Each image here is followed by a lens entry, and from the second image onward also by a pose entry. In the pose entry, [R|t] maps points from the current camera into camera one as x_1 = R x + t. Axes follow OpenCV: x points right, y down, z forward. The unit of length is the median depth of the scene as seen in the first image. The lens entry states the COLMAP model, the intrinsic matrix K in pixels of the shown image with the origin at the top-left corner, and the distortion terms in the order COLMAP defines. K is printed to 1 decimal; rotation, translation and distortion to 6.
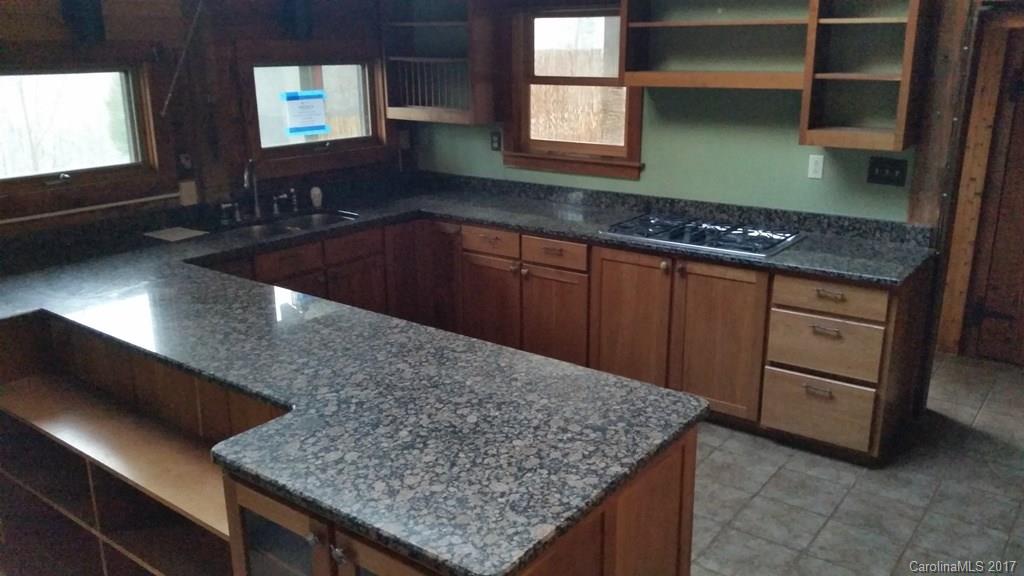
lens RADIAL K [[856.3, 0, 514.1], [0, 856.3, 290.5], [0, 0, 1]] dist [-0.009019, -0.002834]
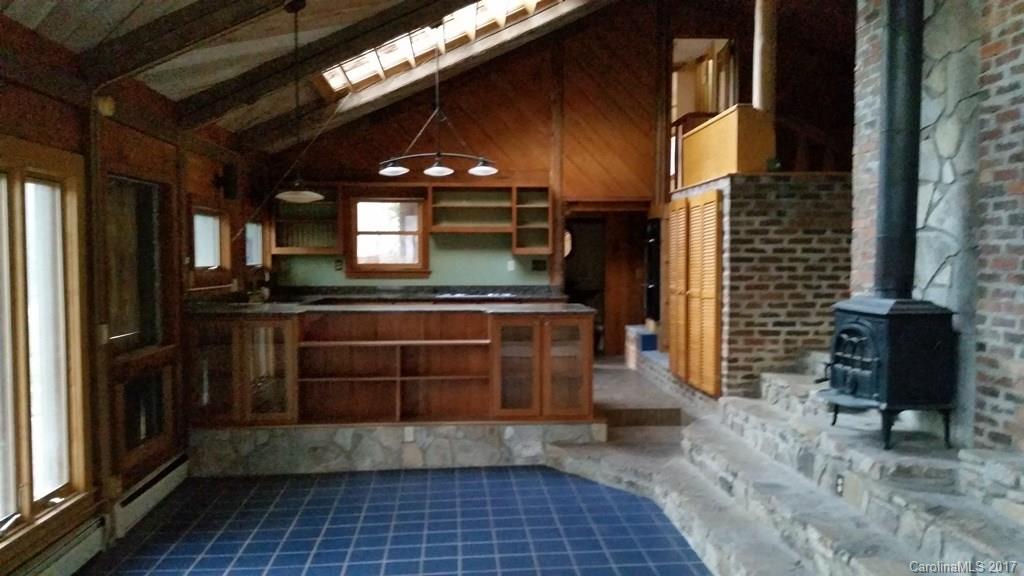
lens RADIAL K [[856.3, 0, 512.1], [0, 856.3, 289.2], [0, 0, 1]] dist [-0.009019, -0.002834]
pose [[0.764431, -0.019855, 0.644400, -1.048058], [0.175574, 0.968158, -0.178446, 0.305398], [-0.620338, 0.249549, 0.743576, -0.672851]]
